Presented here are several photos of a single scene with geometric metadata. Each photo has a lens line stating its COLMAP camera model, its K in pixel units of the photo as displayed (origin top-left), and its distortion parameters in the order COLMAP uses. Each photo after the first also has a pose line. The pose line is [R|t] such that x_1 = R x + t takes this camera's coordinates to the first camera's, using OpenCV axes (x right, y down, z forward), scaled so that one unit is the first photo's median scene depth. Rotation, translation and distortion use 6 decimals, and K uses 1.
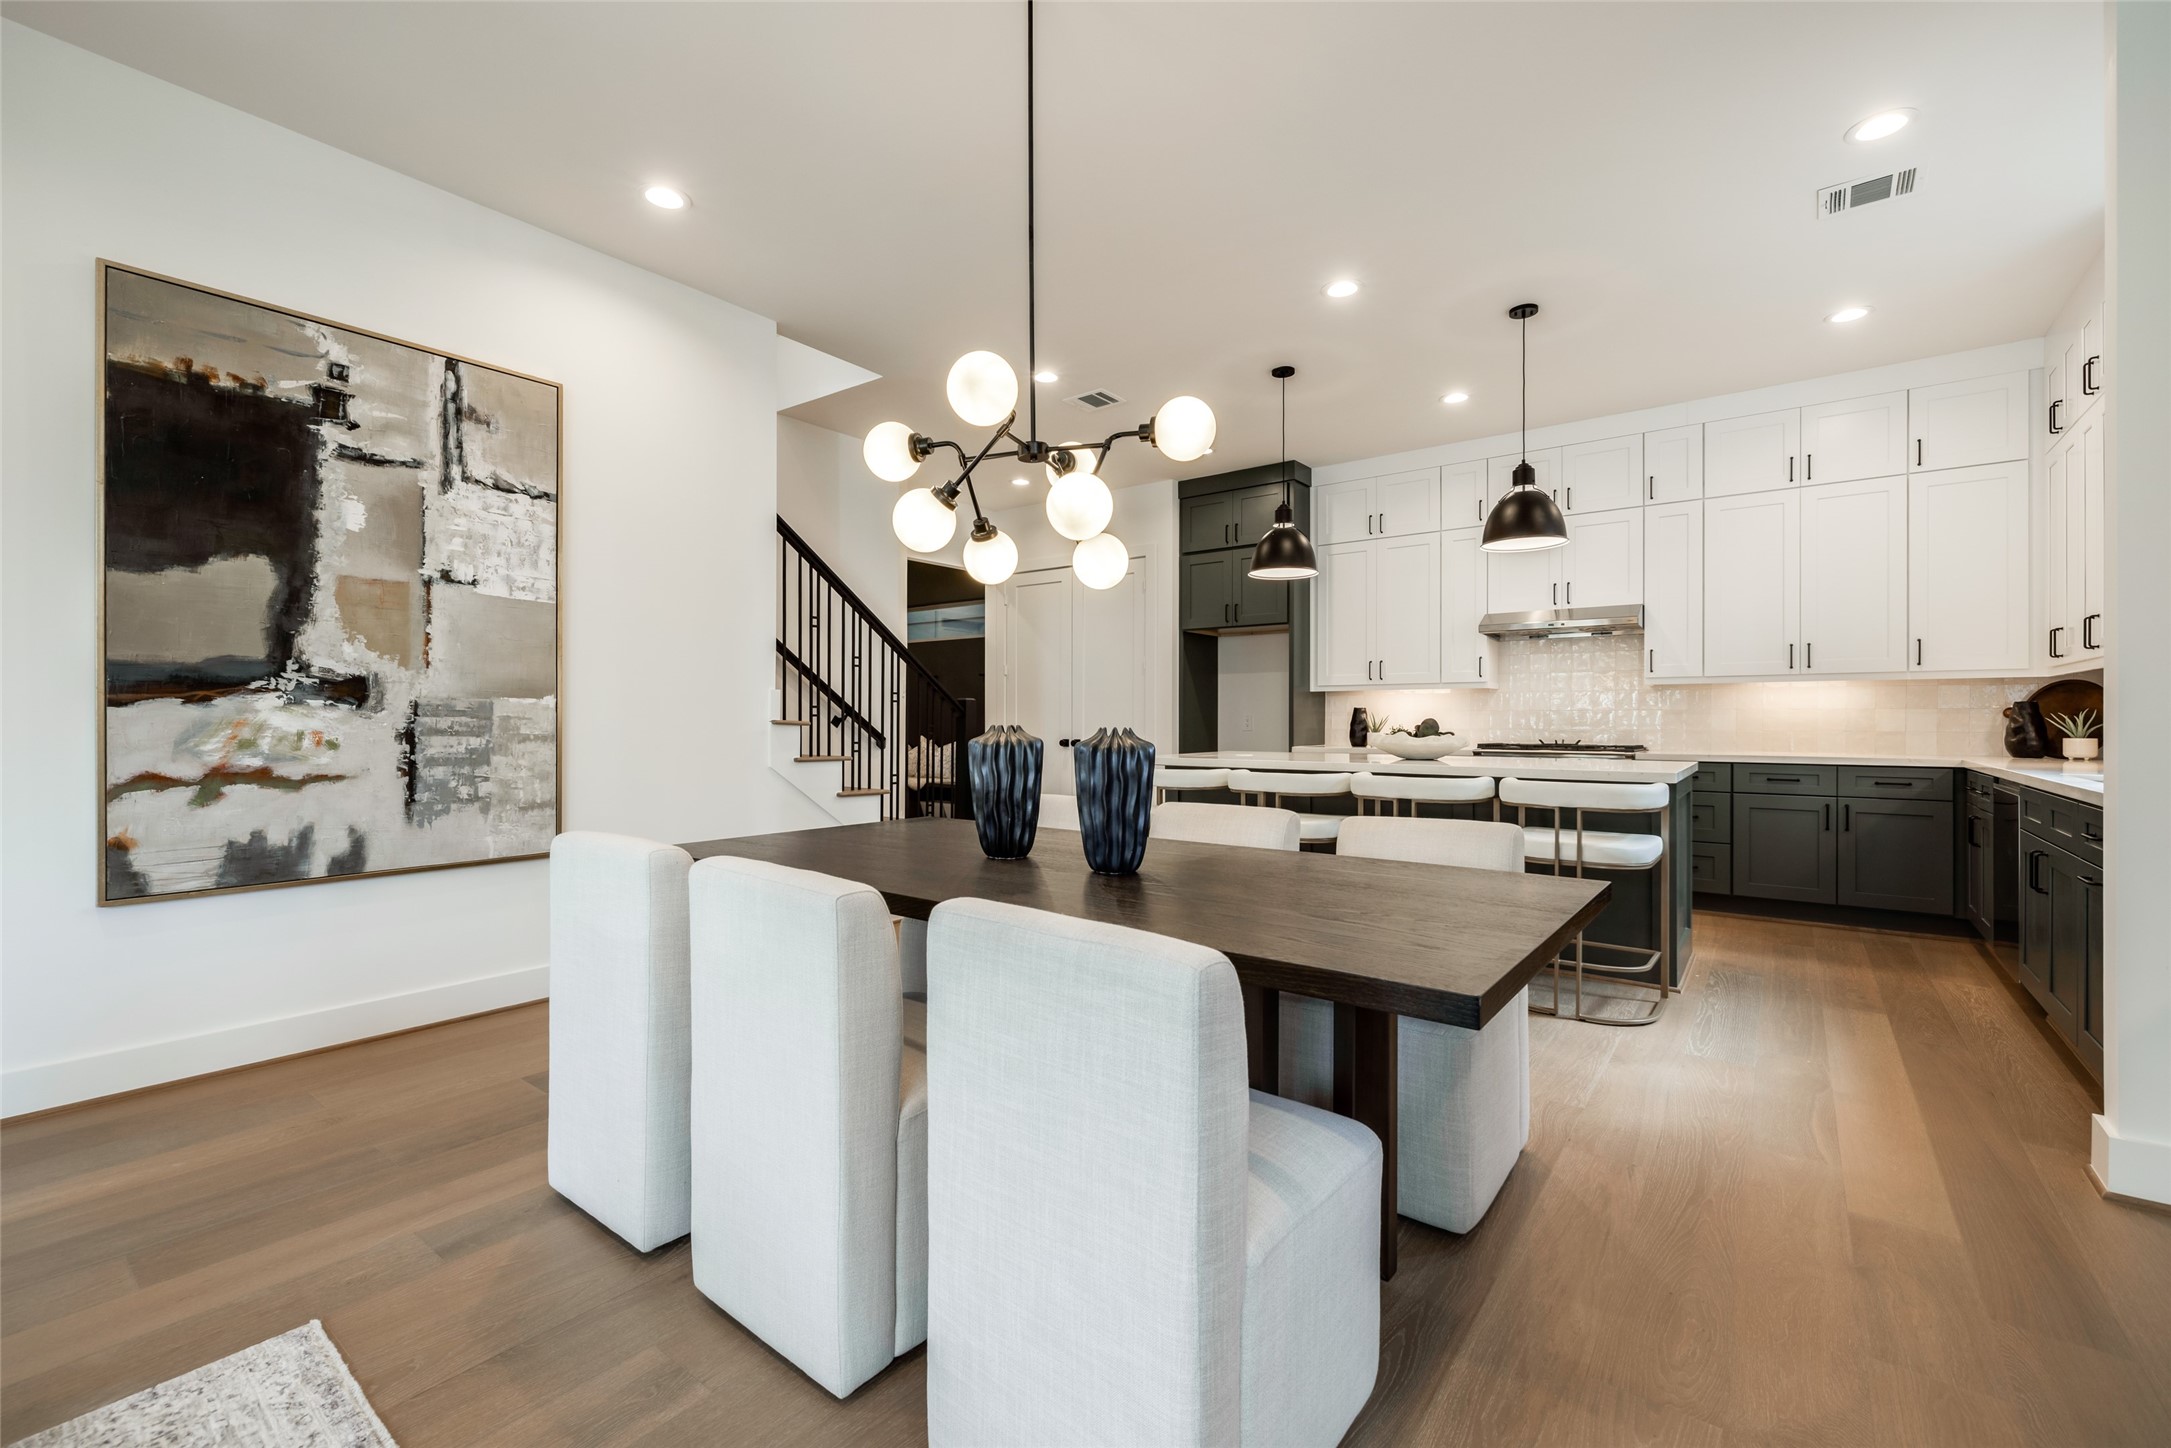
lens RADIAL K [[925.5, 0, 1071.6], [0, 925.5, 719.2], [0, 0, 1]] dist [0.001215, -0.000219]
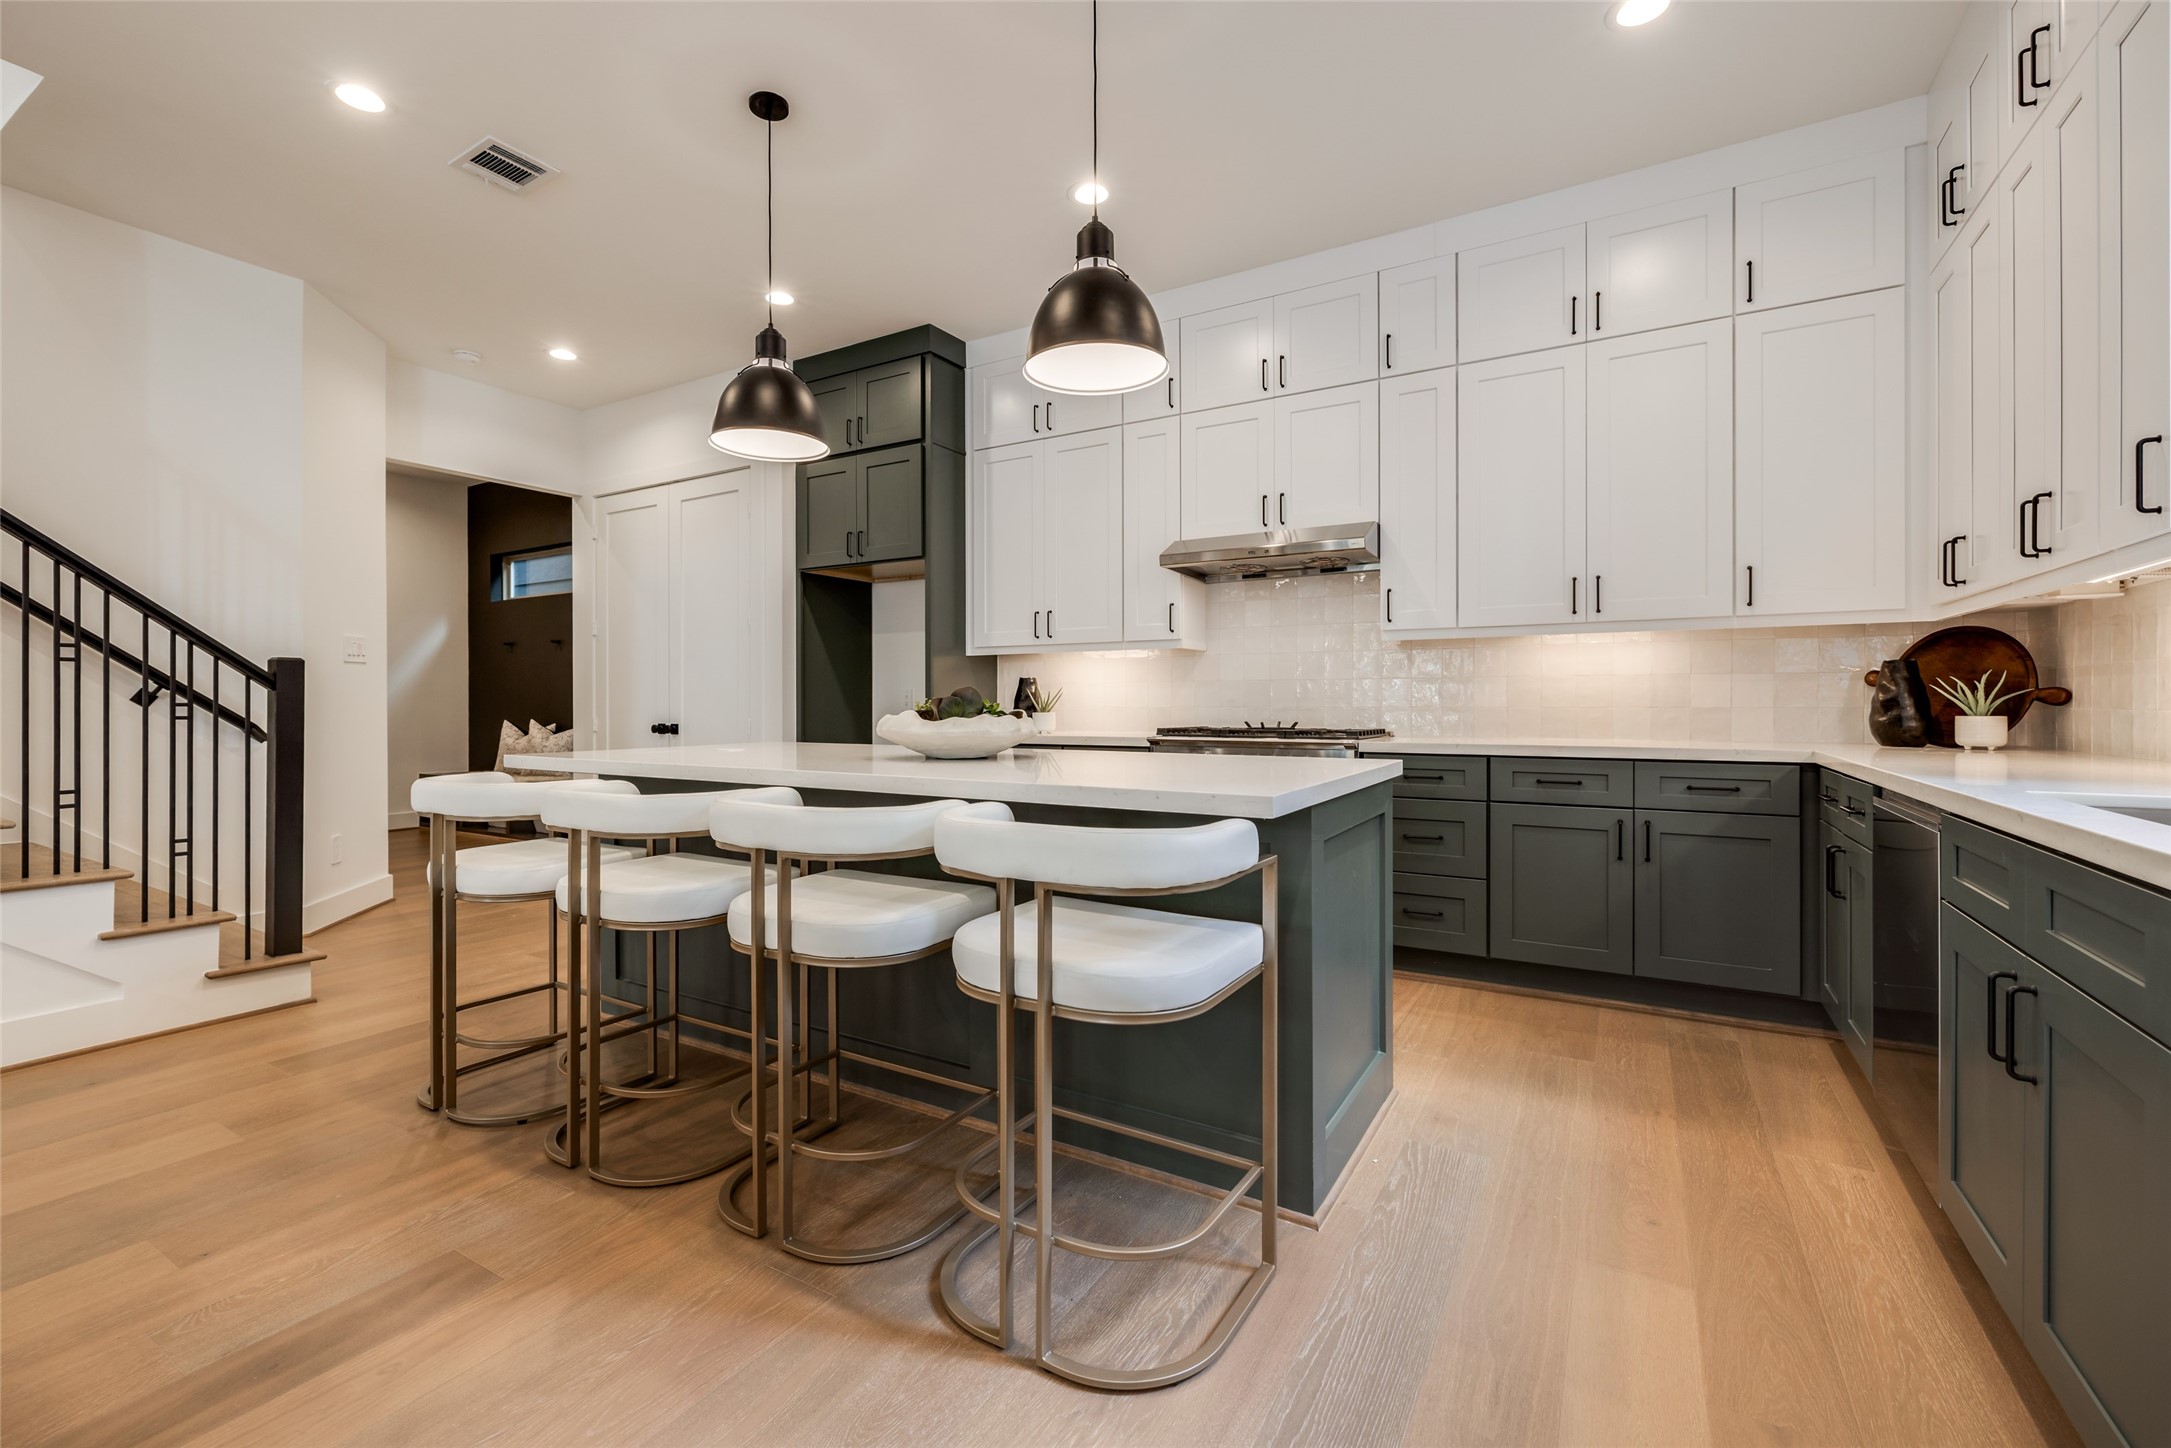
lens RADIAL K [[951.5, 0, 1035.8], [0, 951.5, 702.6], [0, 0, 1]] dist [-0.004215, 0.000323]
pose [[0.994917, -0.001868, 0.100678, 0.345377], [0.001725, 0.999997, 0.001509, 0.008414], [-0.100681, -0.001328, 0.994918, 0.383507]]
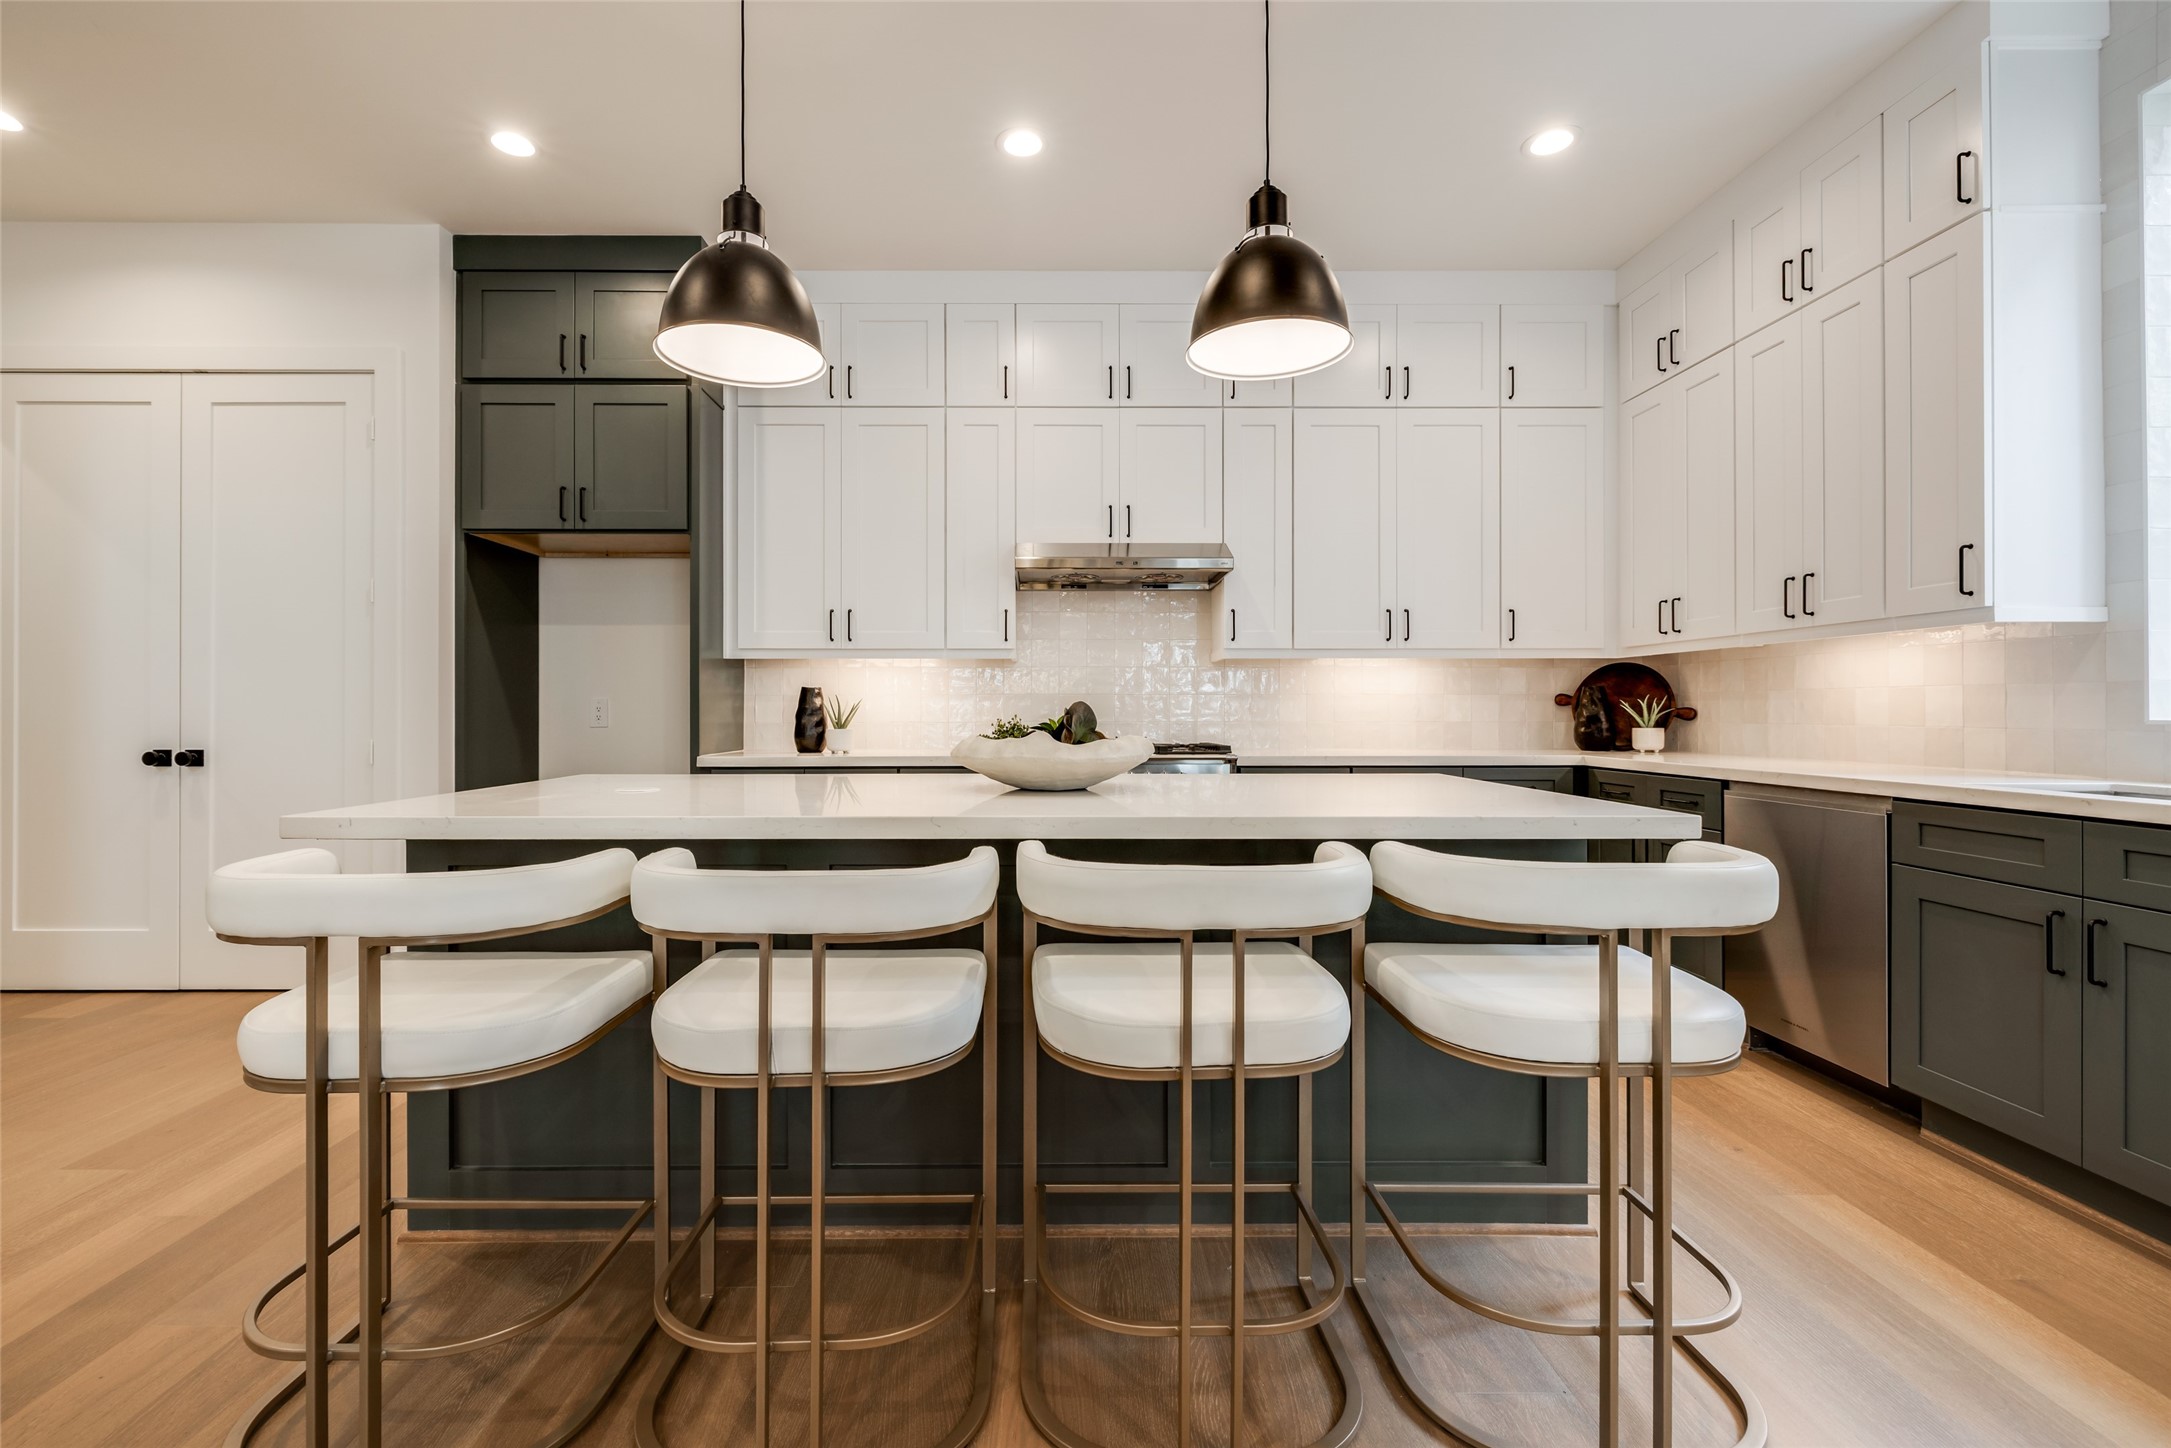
lens RADIAL K [[969.8, 0, 1072.8], [0, 969.8, 703.7], [0, 0, 1]] dist [-0.004525, -0.000440]
pose [[0.777460, 0.006384, 0.628900, 0.071902], [-0.000293, 0.999952, -0.009788, 0.005980], [-0.628933, 0.007425, 0.777424, 0.579570]]
